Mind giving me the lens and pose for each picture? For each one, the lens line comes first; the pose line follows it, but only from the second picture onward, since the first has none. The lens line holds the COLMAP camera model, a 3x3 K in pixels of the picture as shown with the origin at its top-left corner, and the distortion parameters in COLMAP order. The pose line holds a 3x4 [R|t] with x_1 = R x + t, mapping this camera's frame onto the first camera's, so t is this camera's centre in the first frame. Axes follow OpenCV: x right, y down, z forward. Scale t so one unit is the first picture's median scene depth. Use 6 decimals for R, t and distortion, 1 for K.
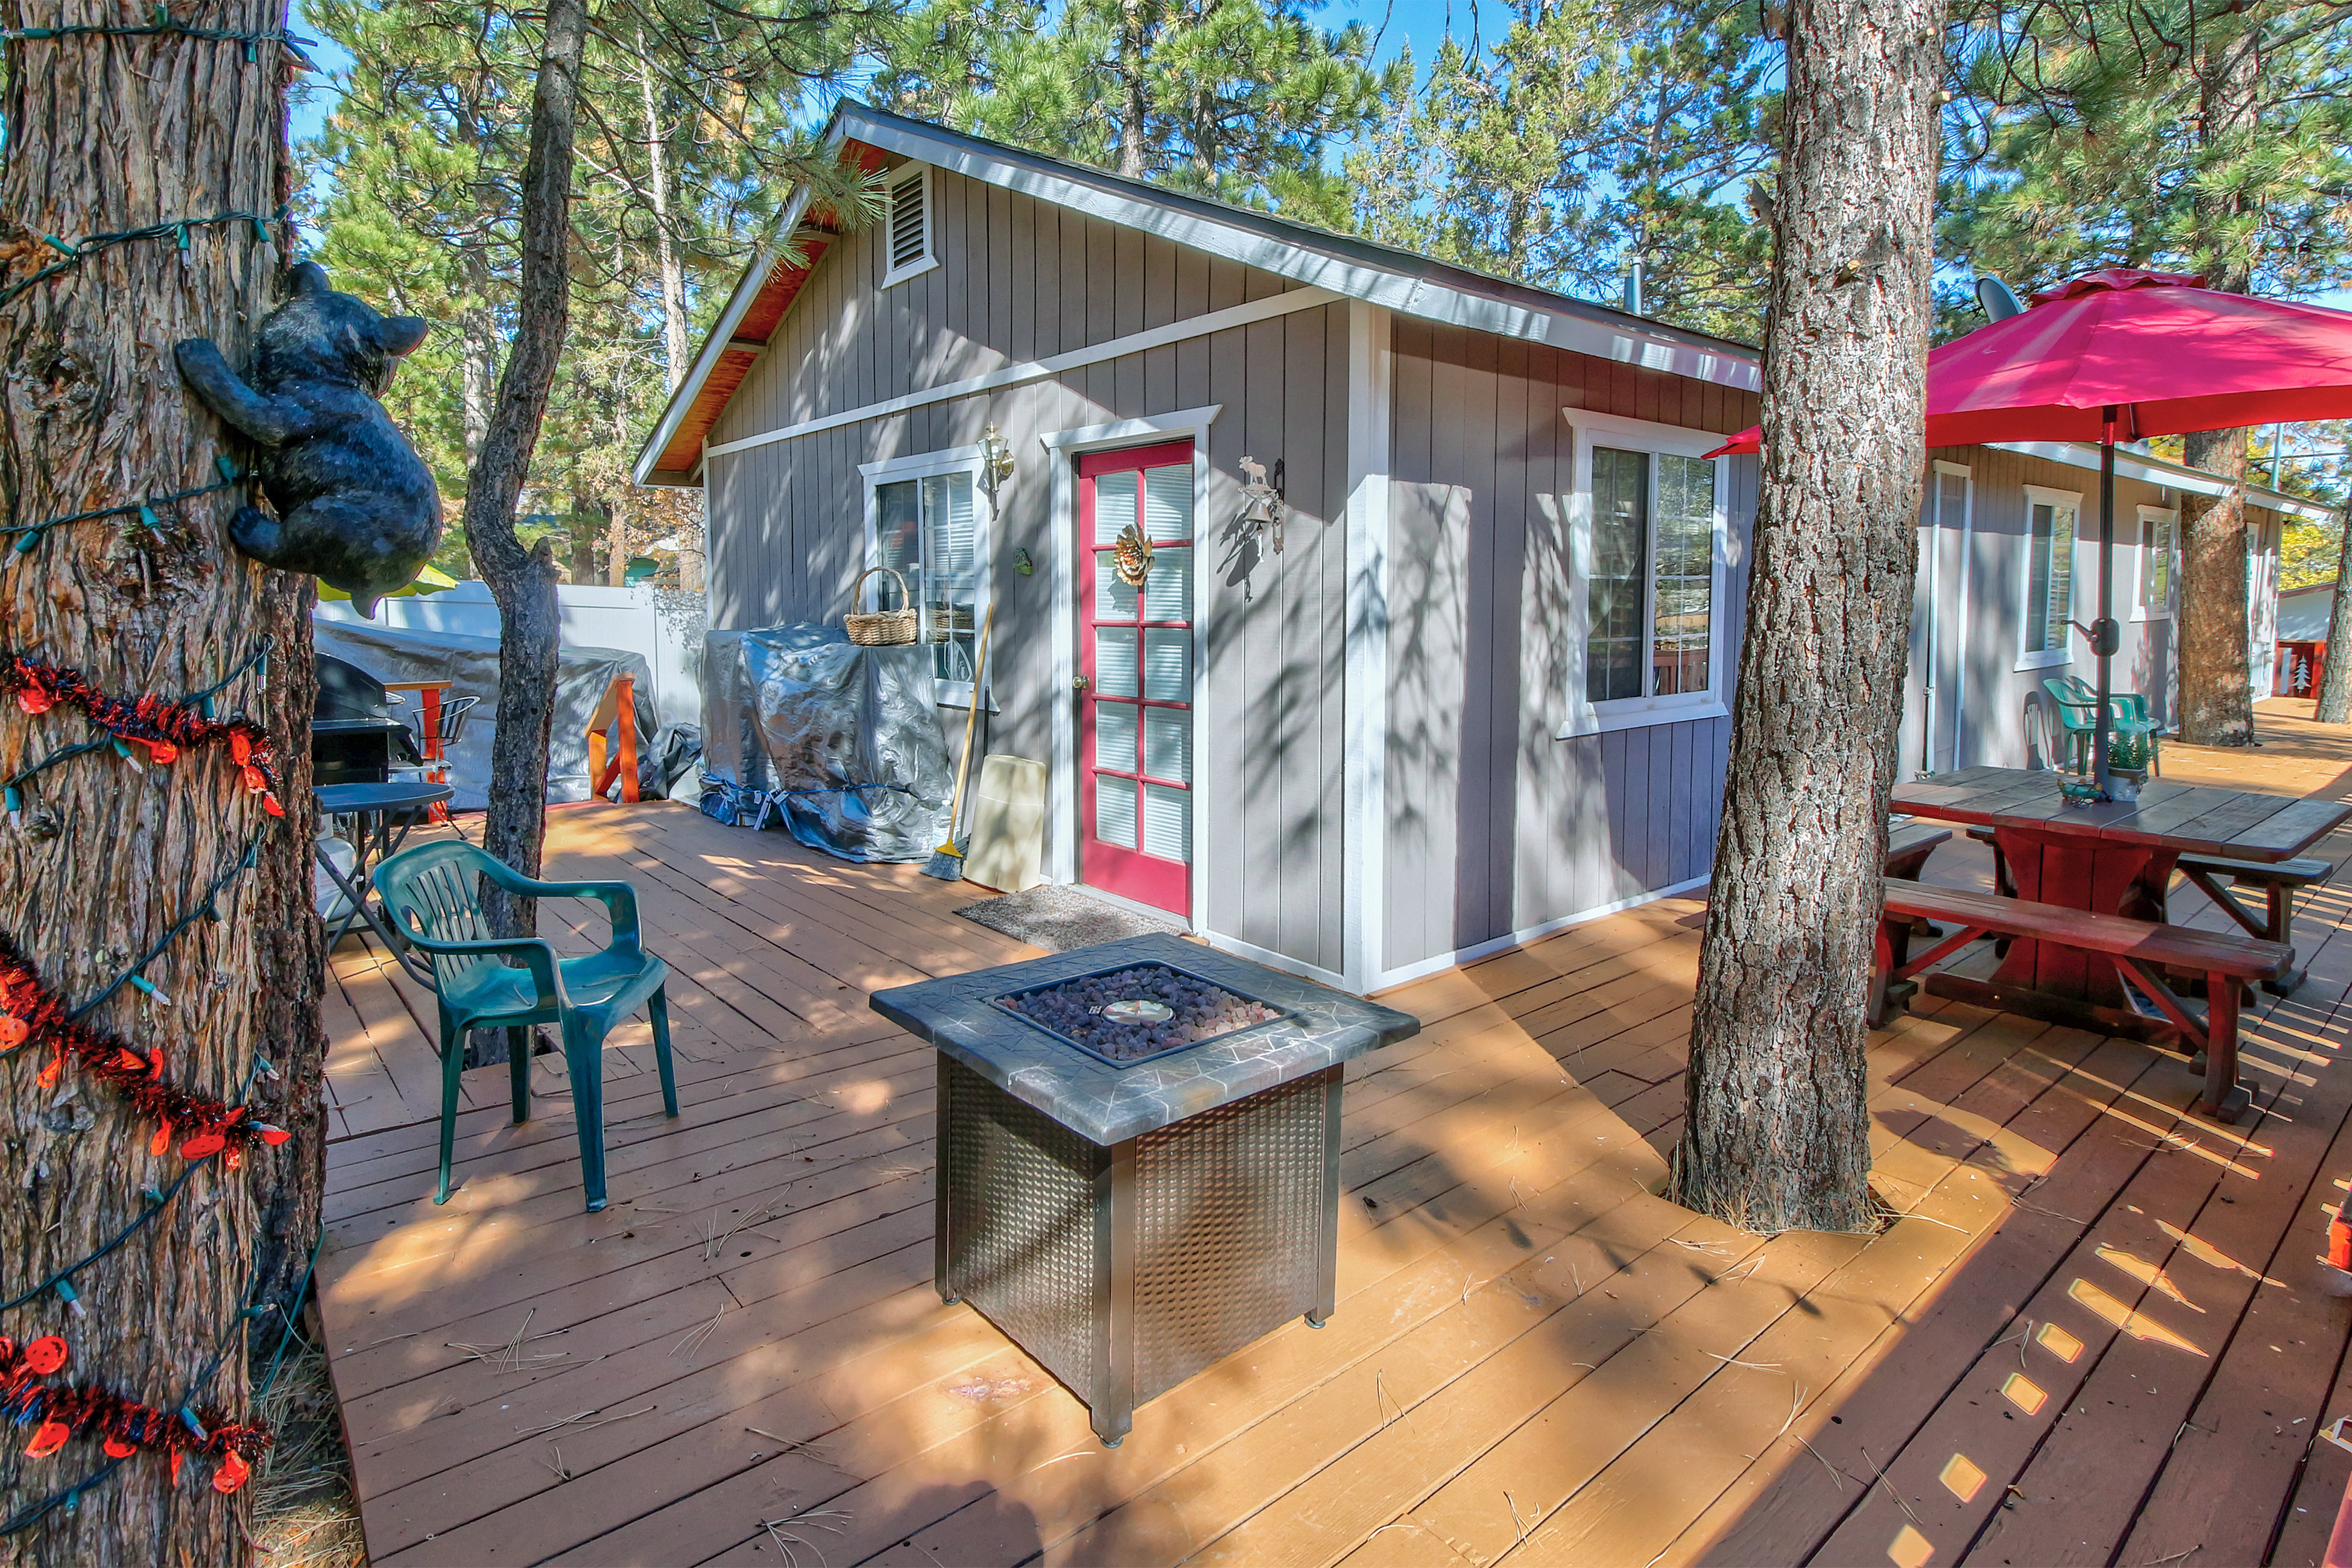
lens RADIAL K [[1205.6, 0, 1114.8], [0, 1205.6, 684.4], [0, 0, 1]] dist [0.009304, 0.000894]
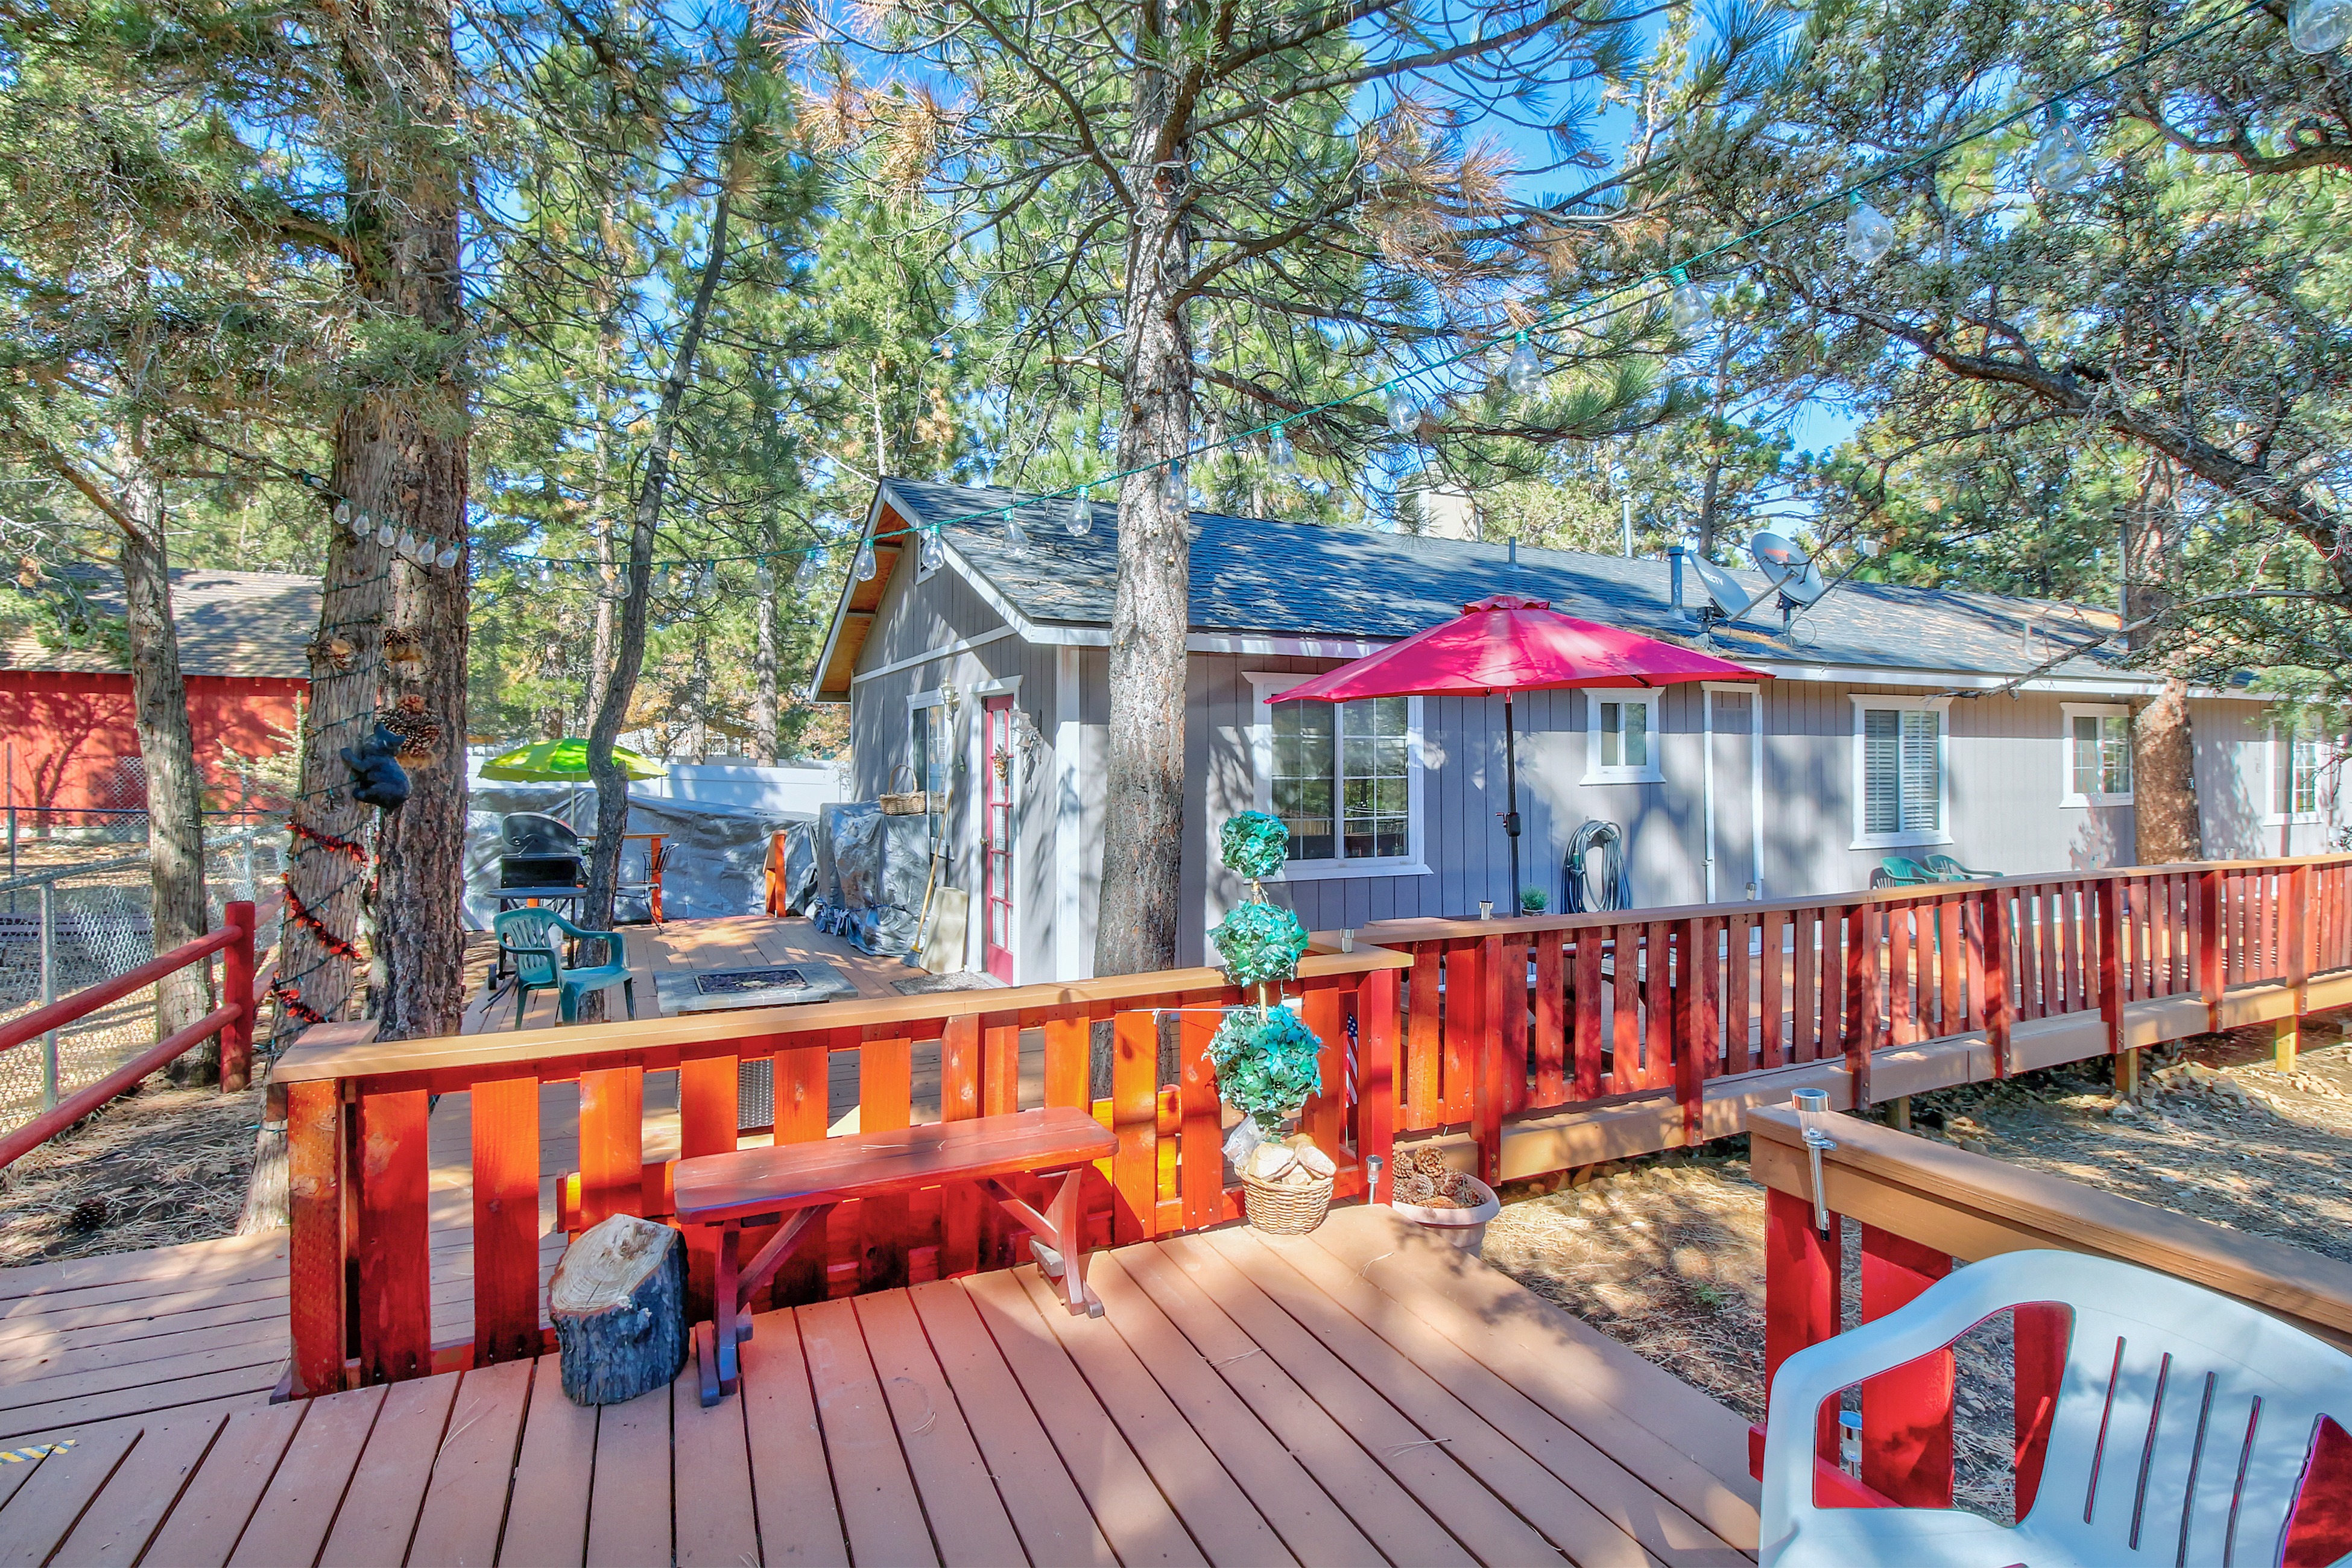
lens RADIAL K [[1086.0, 0, 1111.5], [0, 1086.0, 754.7], [0, 0, 1]] dist [0.009442, -0.000473]
pose [[0.974687, 0.001674, -0.223569, 0.450304], [-0.020300, 0.996504, -0.081041, -0.002888], [0.222652, 0.083528, 0.971313, -0.348166]]
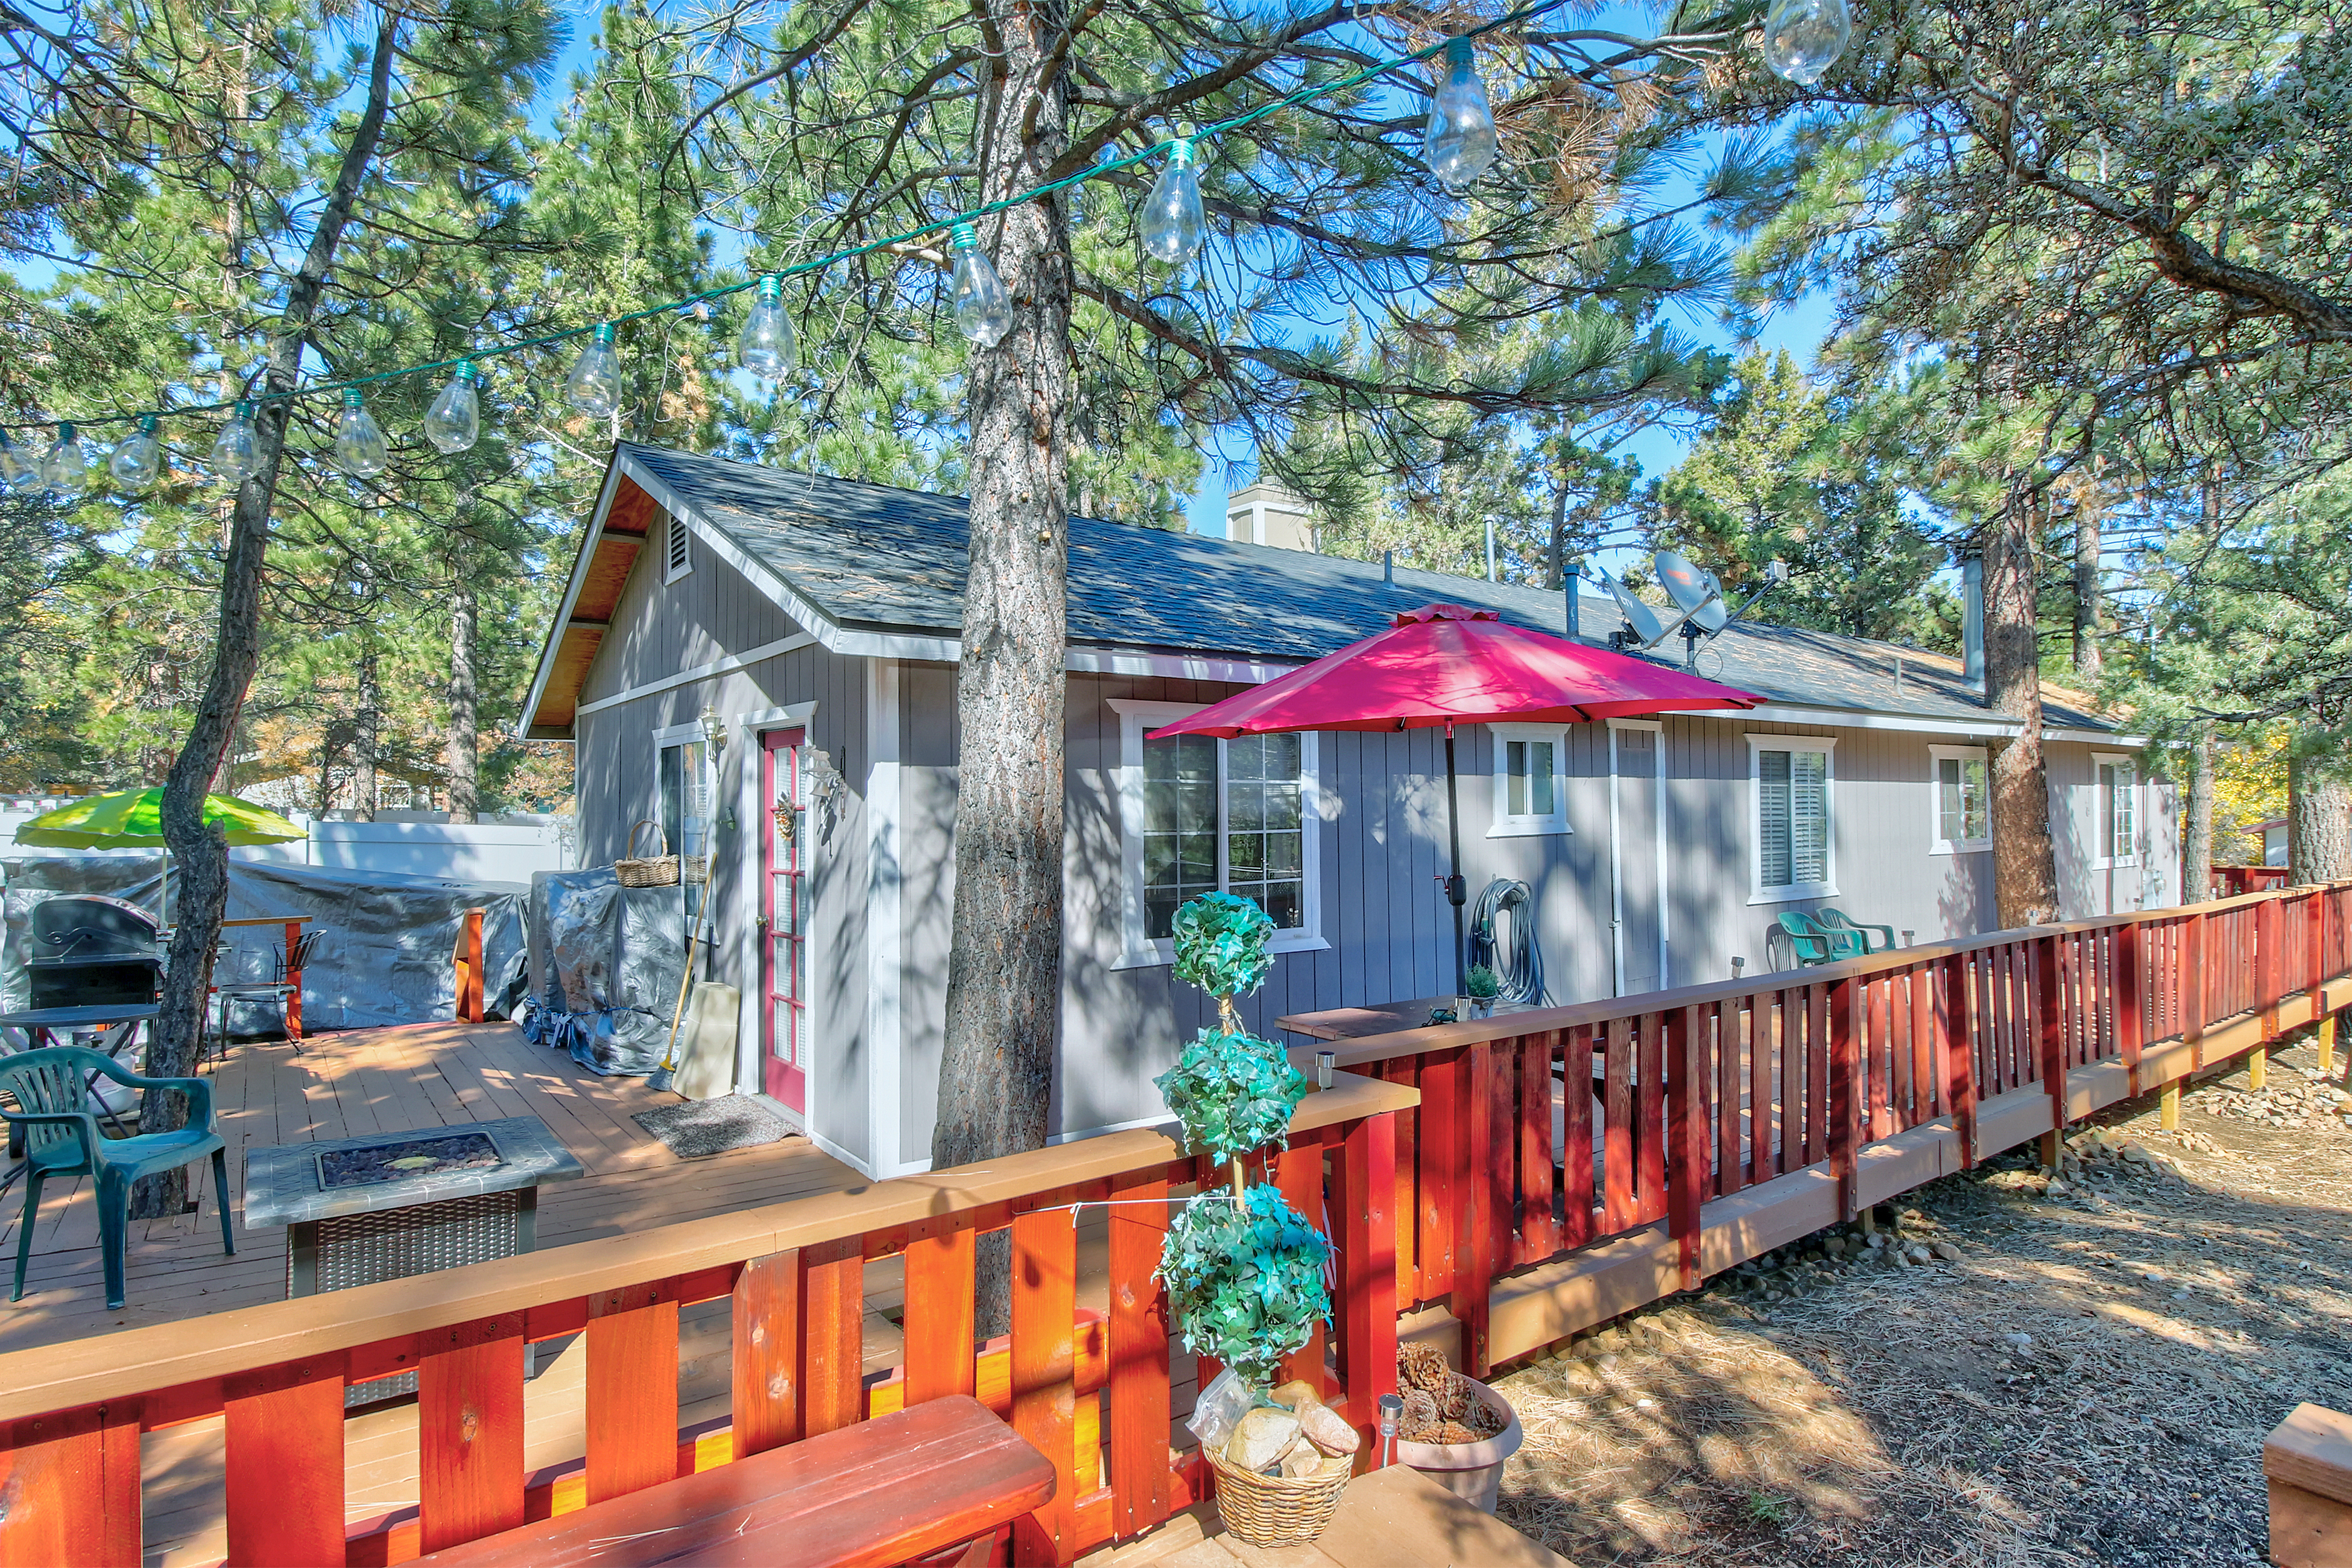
lens RADIAL K [[1225.1, 0, 1116.6], [0, 1225.1, 785.6], [0, 0, 1]] dist [0.004694, -0.004794]
pose [[0.998939, -0.004919, -0.045792, 0.378348], [0.000424, 0.995220, -0.097655, -0.016843], [0.046054, 0.097532, 0.994166, -0.199735]]
